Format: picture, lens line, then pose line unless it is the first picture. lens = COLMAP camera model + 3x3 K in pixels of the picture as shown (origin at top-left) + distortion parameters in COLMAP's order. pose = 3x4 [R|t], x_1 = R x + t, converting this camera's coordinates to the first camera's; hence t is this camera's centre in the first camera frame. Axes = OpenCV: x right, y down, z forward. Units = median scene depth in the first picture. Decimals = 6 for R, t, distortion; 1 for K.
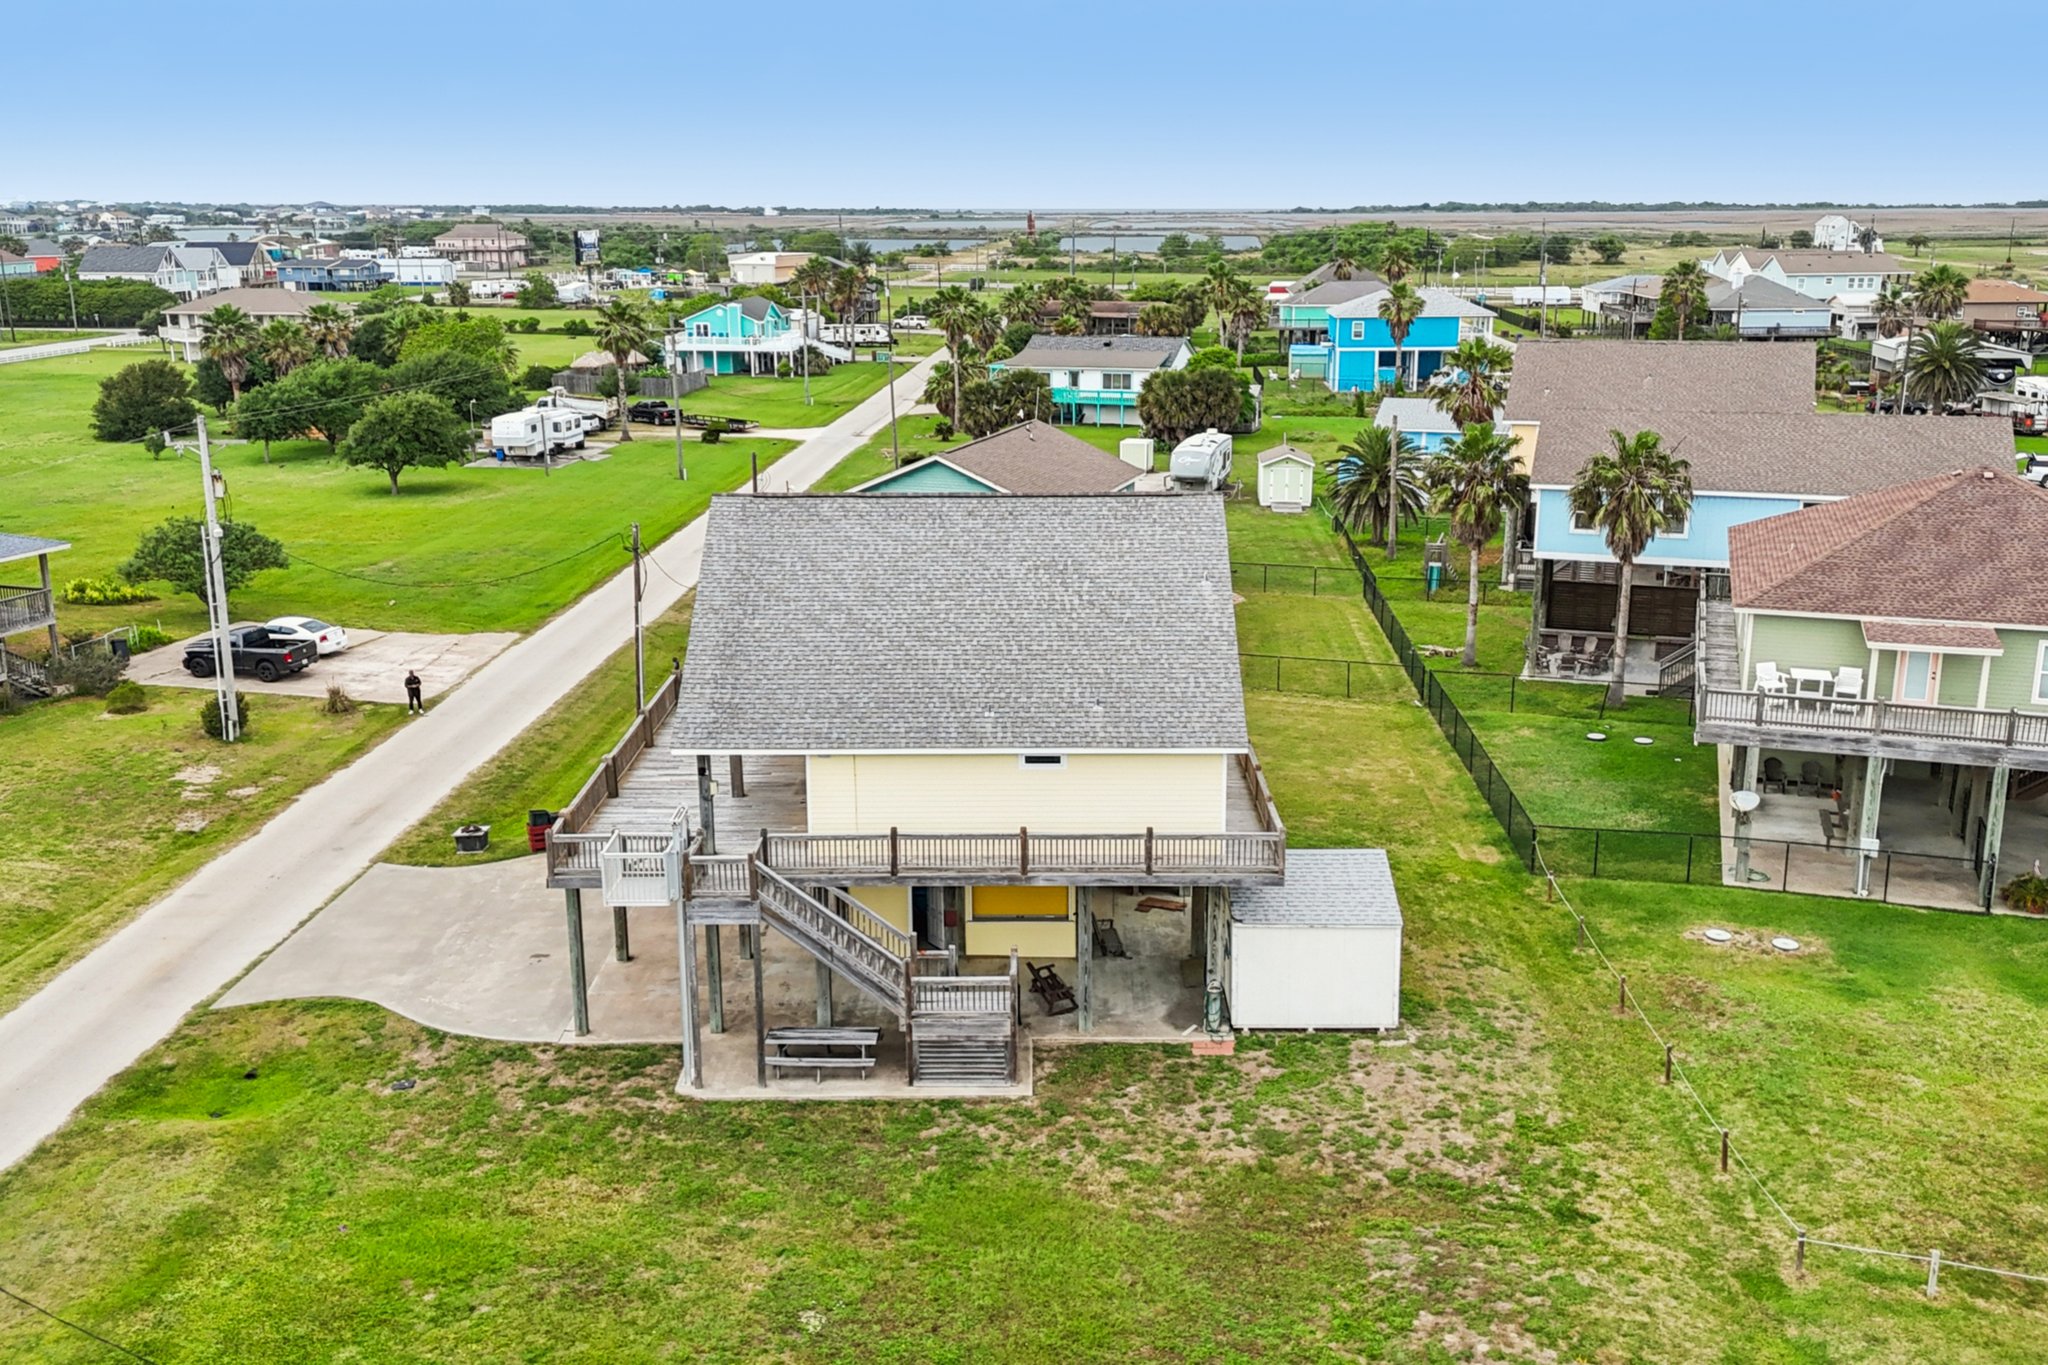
lens RADIAL K [[1802.3, 0, 1024.0], [0, 1802.3, 682.5], [0, 0, 1]] dist [0.109512, -0.192183]
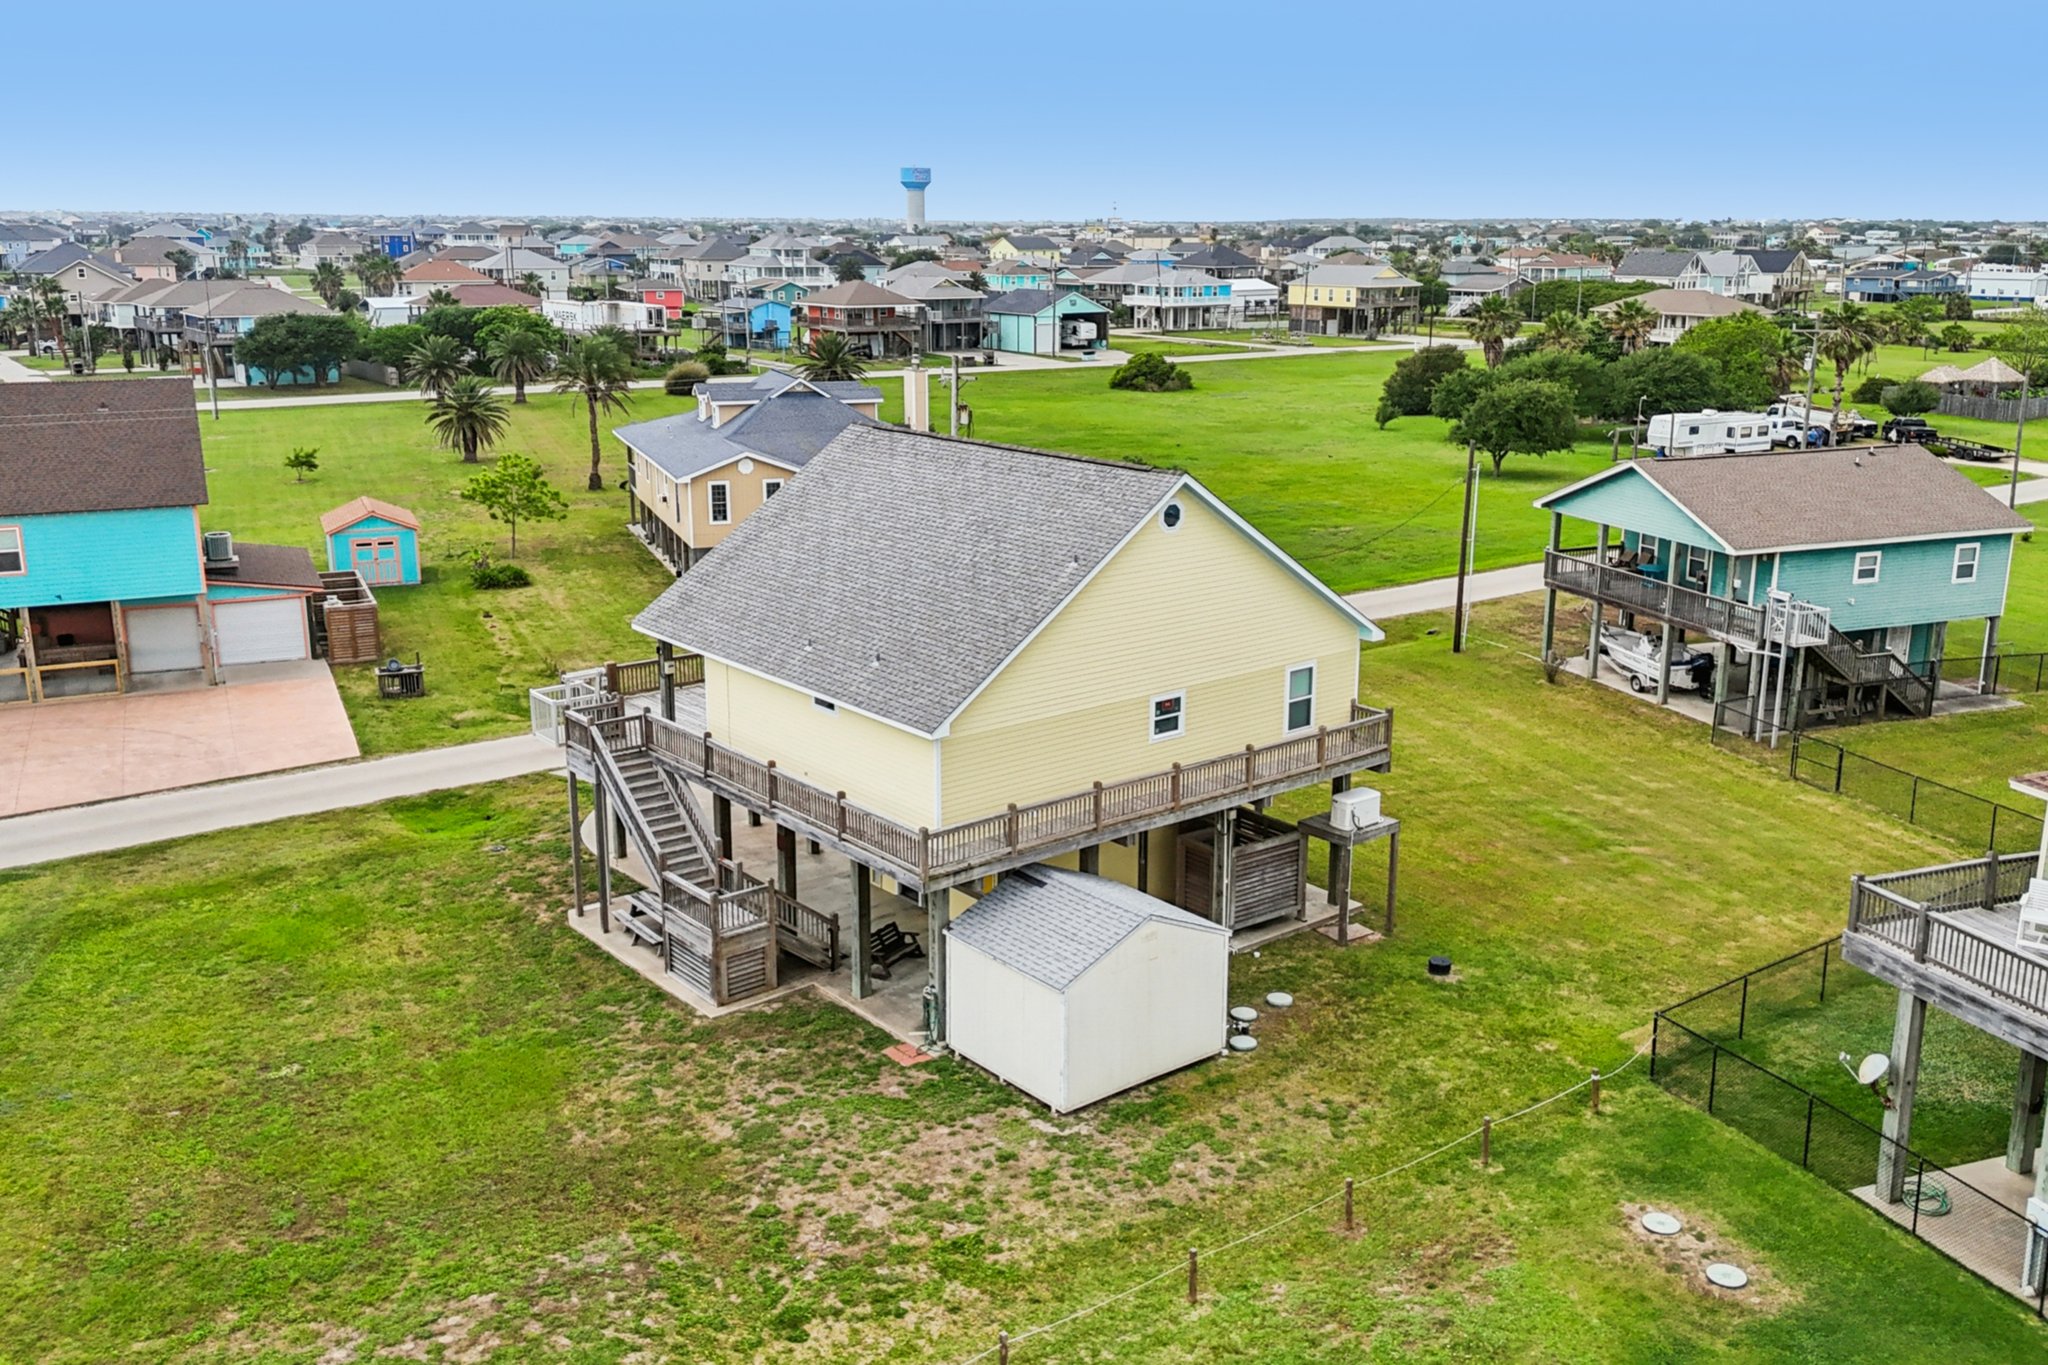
lens RADIAL K [[1766.4, 0, 1030.2], [0, 1766.4, 678.5], [0, 0, 1]] dist [0.101163, -0.157950]
pose [[0.640192, 0.197885, -0.742291, 0.790280], [-0.202842, 0.975505, 0.085114, -0.074420], [0.740951, 0.096078, 0.664651, 0.441166]]
